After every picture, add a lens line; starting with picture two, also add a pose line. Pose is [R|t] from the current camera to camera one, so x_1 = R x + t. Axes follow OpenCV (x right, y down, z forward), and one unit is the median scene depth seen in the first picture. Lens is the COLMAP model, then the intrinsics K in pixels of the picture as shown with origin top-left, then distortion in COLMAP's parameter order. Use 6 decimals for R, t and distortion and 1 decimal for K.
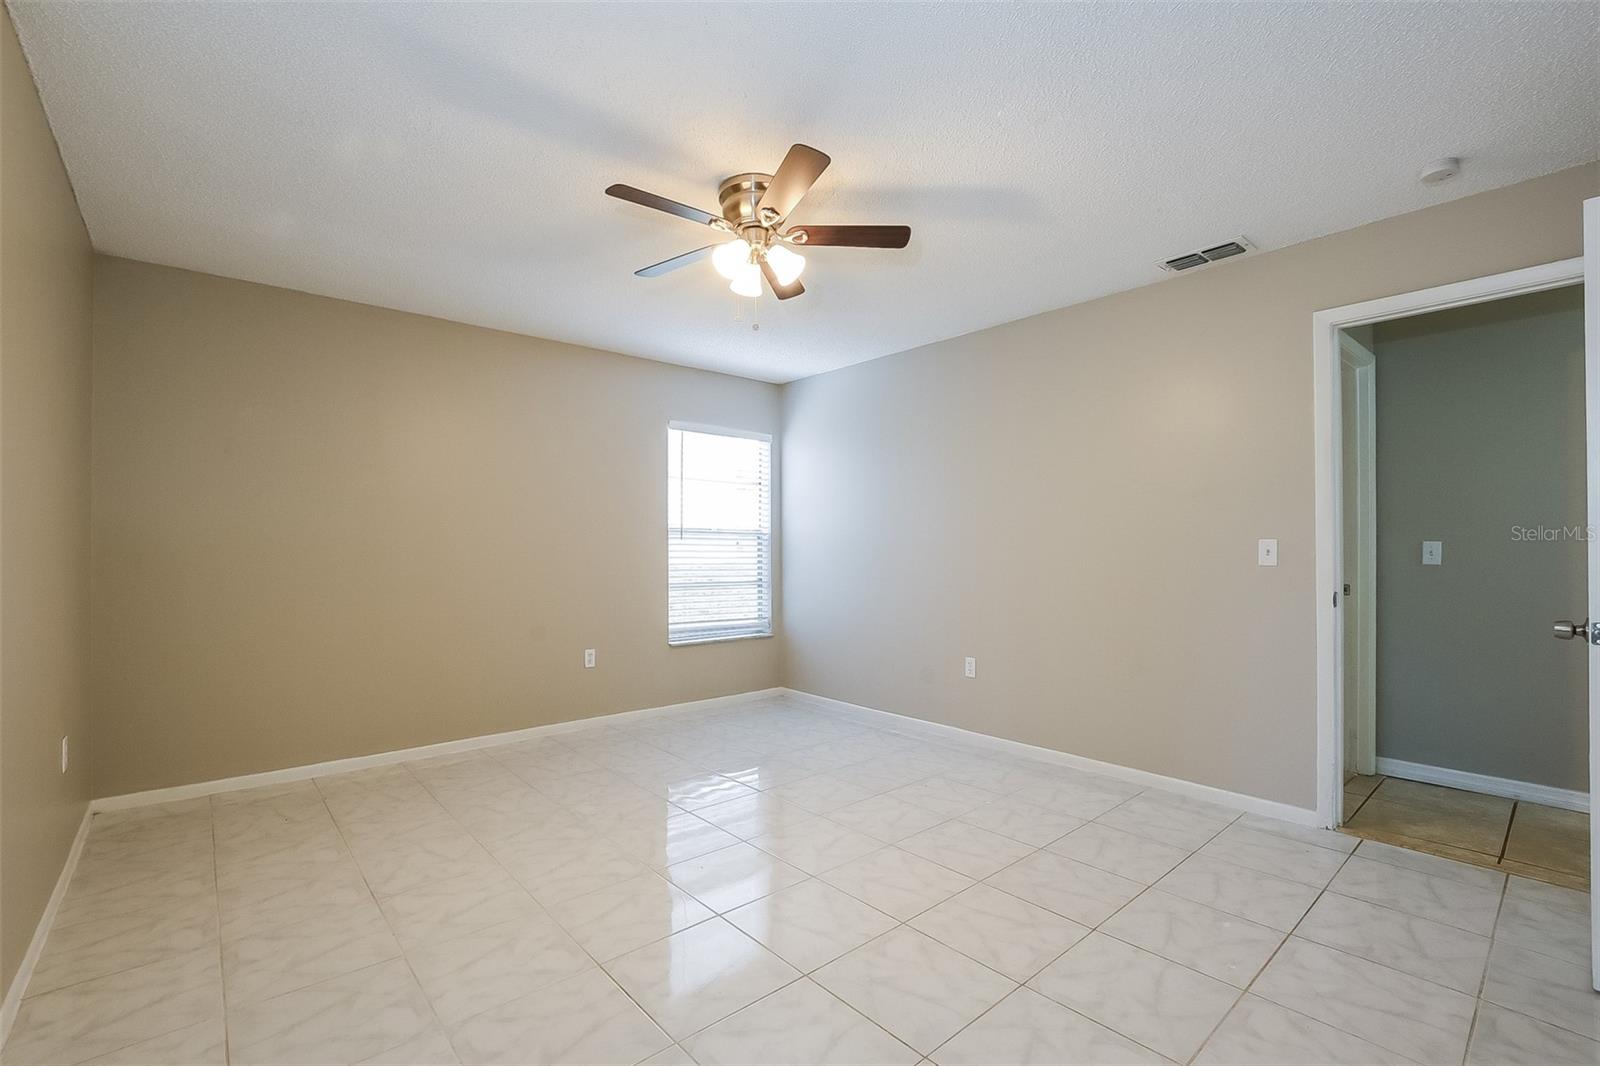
lens RADIAL K [[701.1, 0, 787.3], [0, 701.1, 542.8], [0, 0, 1]] dist [-0.034016, 0.000068]
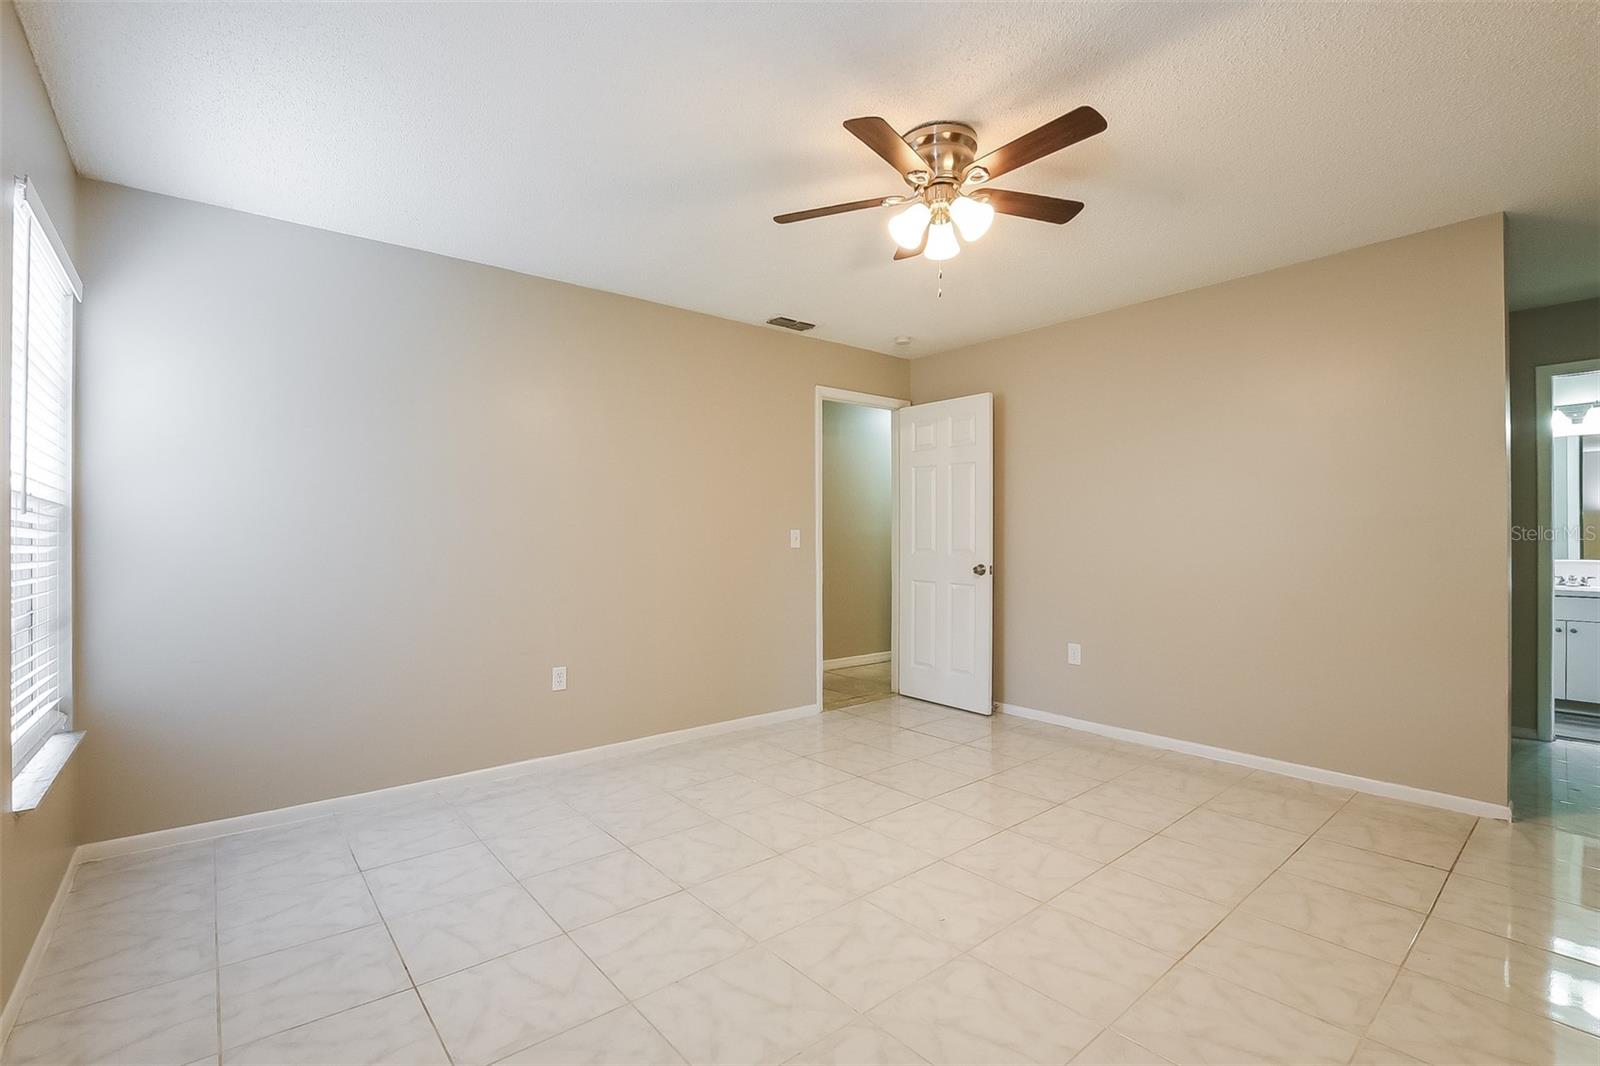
lens RADIAL K [[707.7, 0, 800.0], [0, 707.7, 533.0], [0, 0, 1]] dist [-0.018131, -0.000024]
pose [[0.013482, 0.003653, 0.999902, -0.791602], [-0.008275, 0.999959, -0.003542, 0.005555], [-0.999875, -0.008226, 0.013512, 0.947407]]
